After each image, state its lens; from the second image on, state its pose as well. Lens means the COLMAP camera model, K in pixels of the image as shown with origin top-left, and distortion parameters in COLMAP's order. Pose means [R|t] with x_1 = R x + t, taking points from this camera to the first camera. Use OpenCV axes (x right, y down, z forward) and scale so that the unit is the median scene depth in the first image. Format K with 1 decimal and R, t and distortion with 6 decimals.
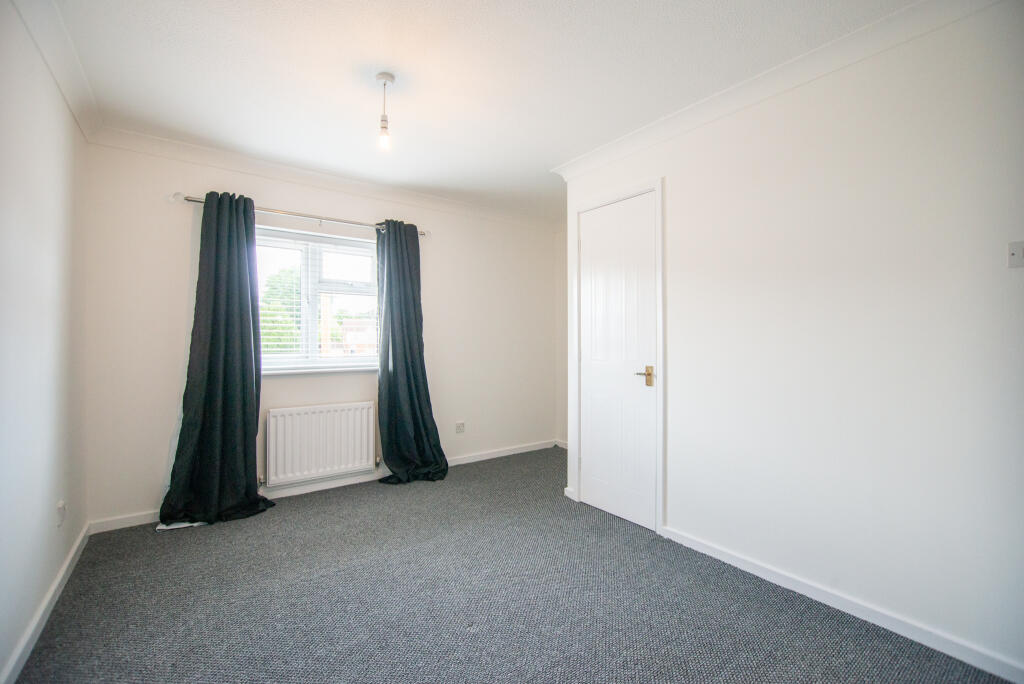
lens RADIAL K [[428.5, 0, 494.4], [0, 428.5, 344.1], [0, 0, 1]] dist [-0.001645, 0.008189]
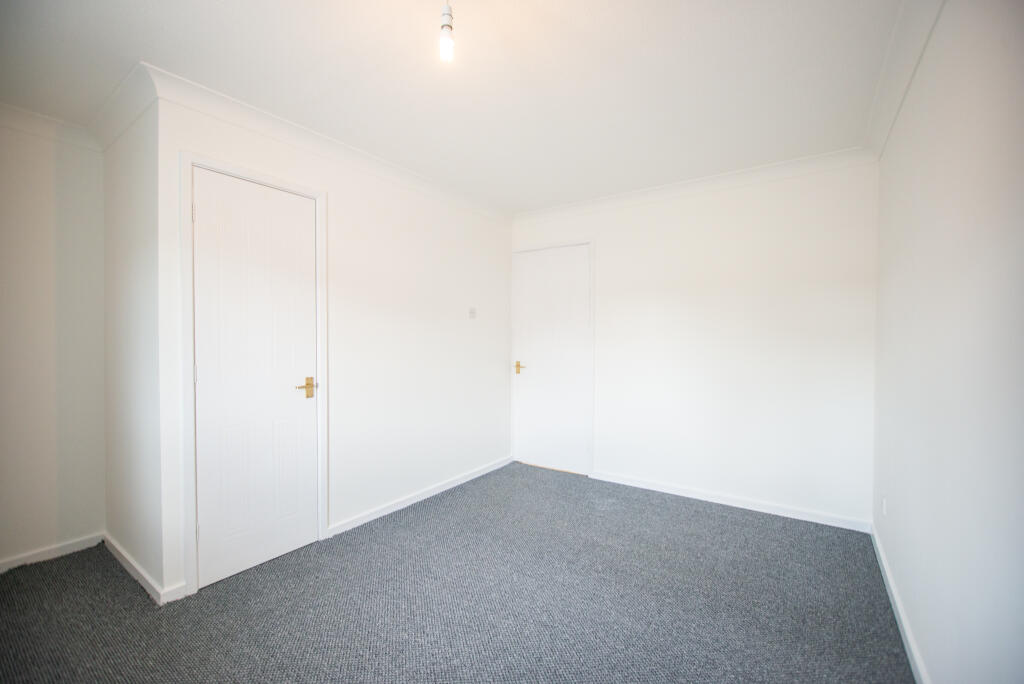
lens RADIAL K [[428.5, 0, 494.4], [0, 428.5, 344.1], [0, 0, 1]] dist [-0.001645, 0.008189]
pose [[-0.308950, -0.003951, 0.951070, -0.707594], [0.006267, 0.999961, 0.006190, -0.028585], [-0.951058, 0.007873, -0.308914, 0.907273]]
